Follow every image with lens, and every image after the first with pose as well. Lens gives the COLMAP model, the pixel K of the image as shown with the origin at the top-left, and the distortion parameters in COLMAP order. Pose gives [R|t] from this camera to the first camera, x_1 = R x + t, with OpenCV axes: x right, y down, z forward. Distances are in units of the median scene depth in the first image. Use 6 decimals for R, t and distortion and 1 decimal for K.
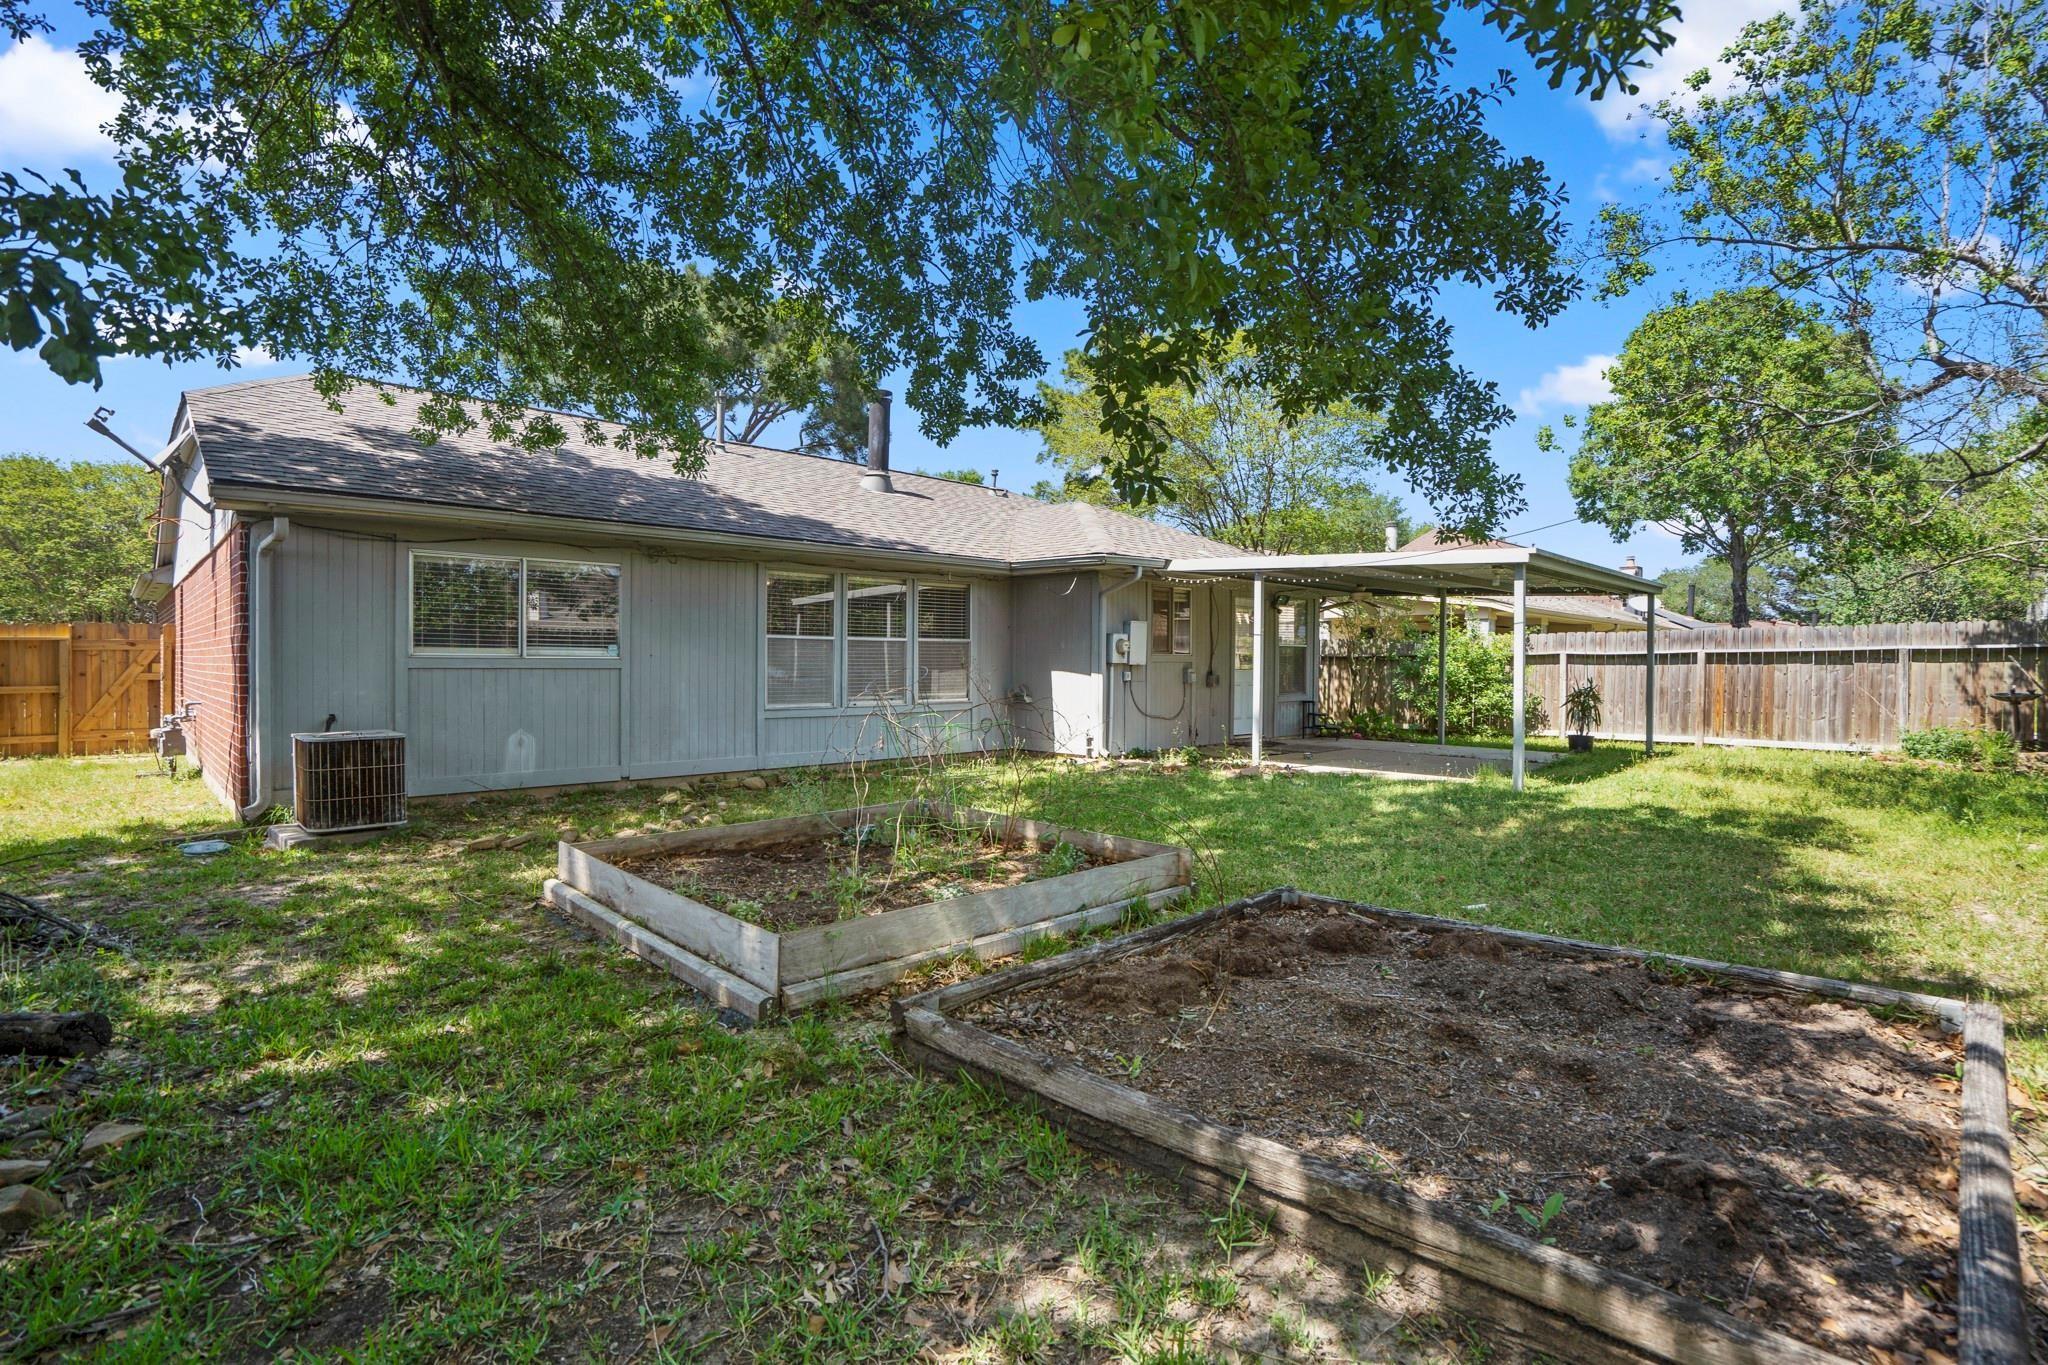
lens RADIAL K [[957.6, 0, 1020.5], [0, 957.6, 675.1], [0, 0, 1]] dist [-0.049966, 0.016968]
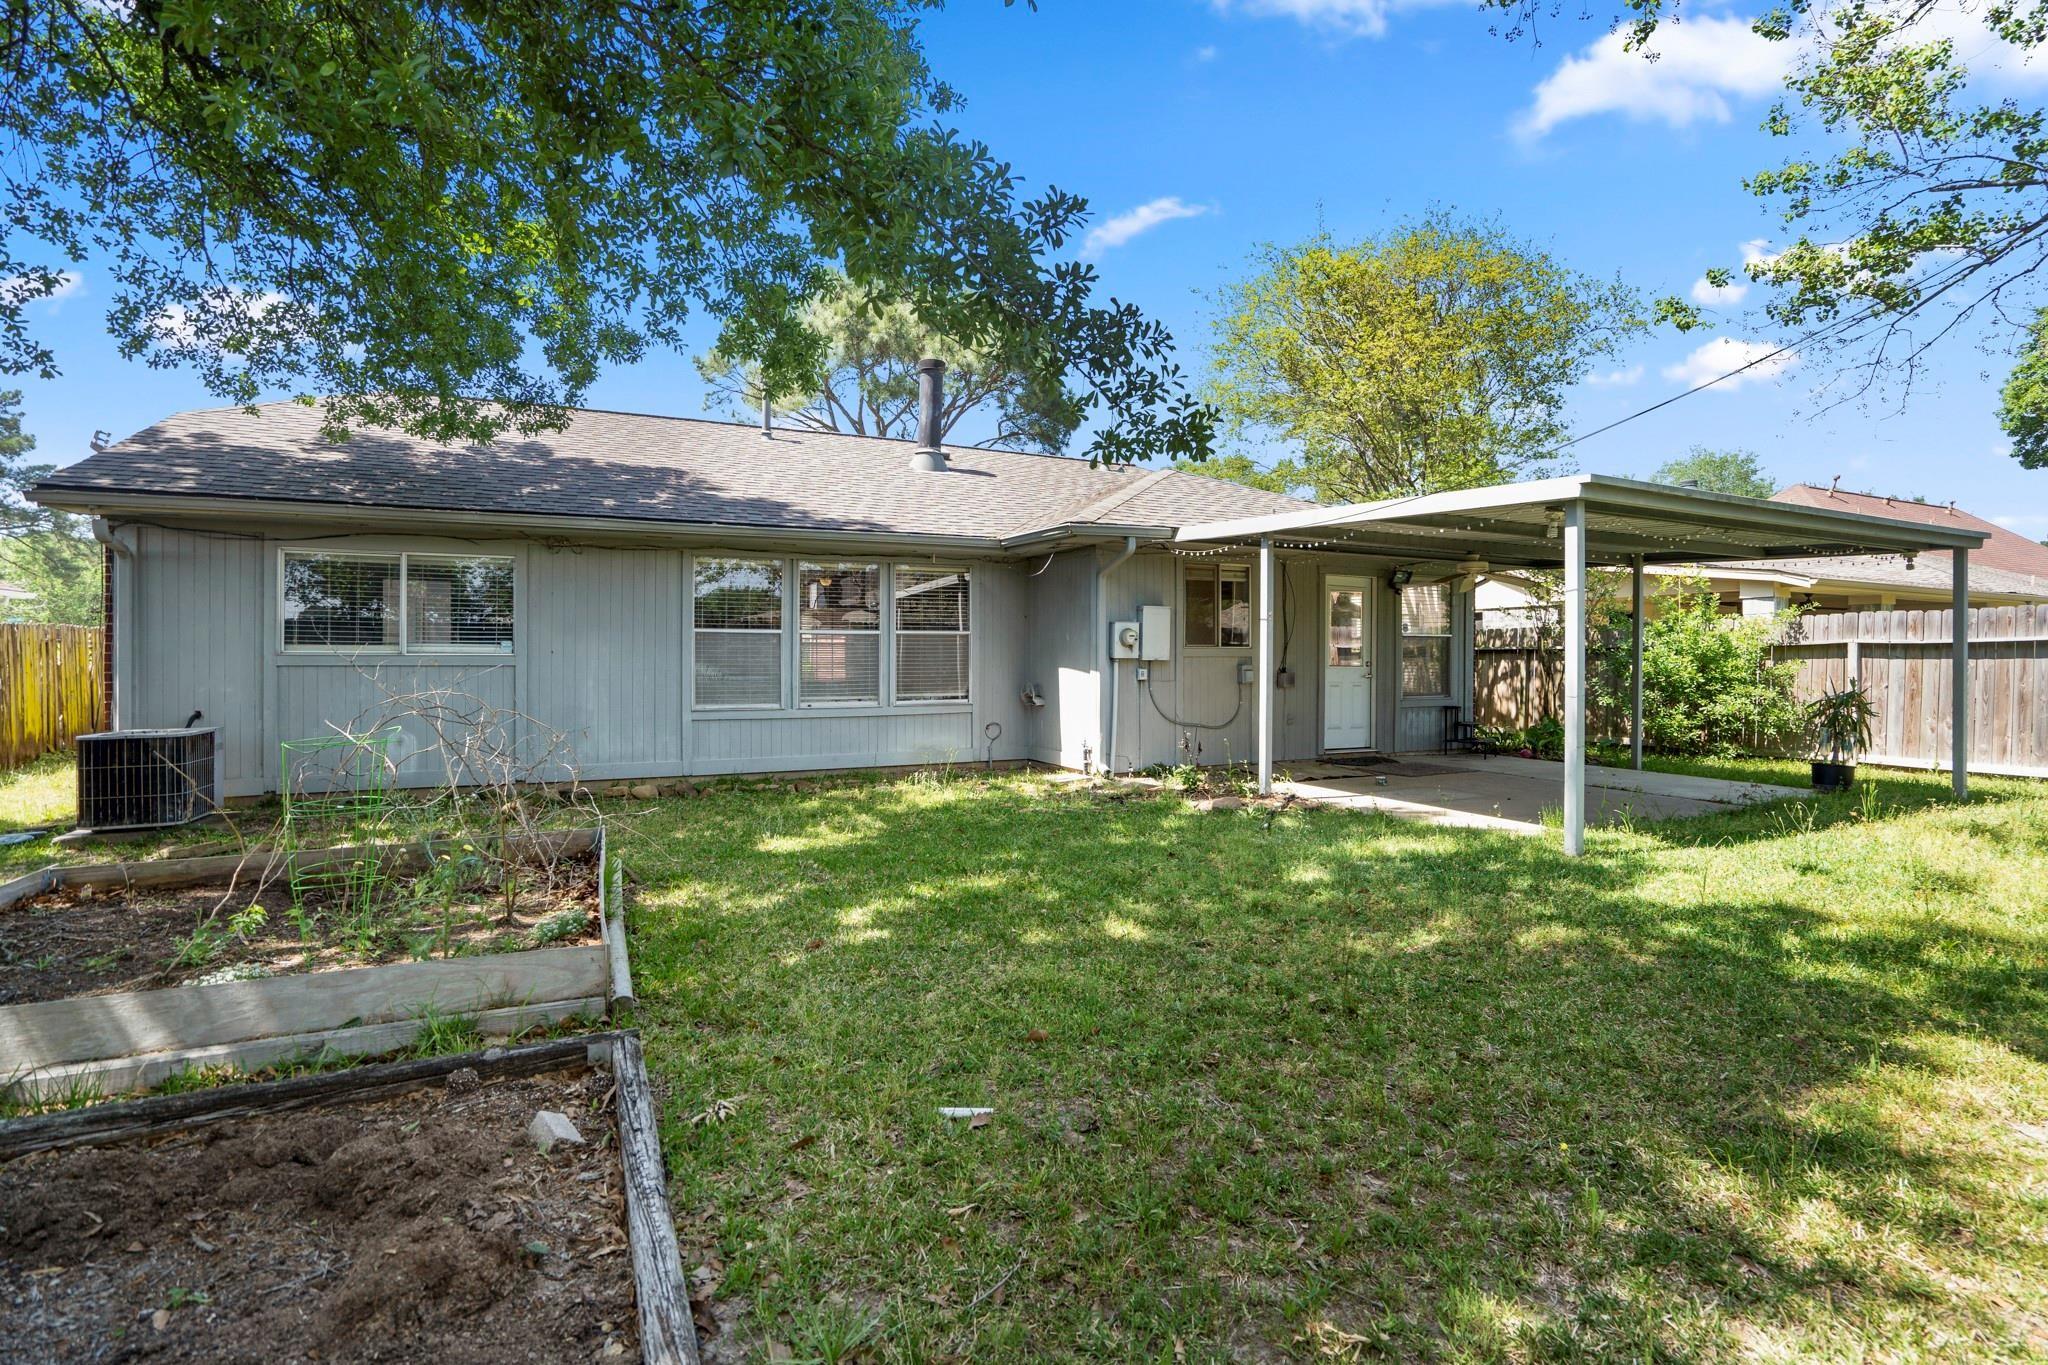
lens RADIAL K [[957.6, 0, 1022.5], [0, 957.6, 681.7], [0, 0, 1]] dist [-0.049966, 0.016968]
pose [[0.949375, 0.004551, -0.314112, 0.271481], [-0.001013, 0.999934, 0.011426, -0.001714], [0.314143, -0.010529, 0.949317, 0.199240]]
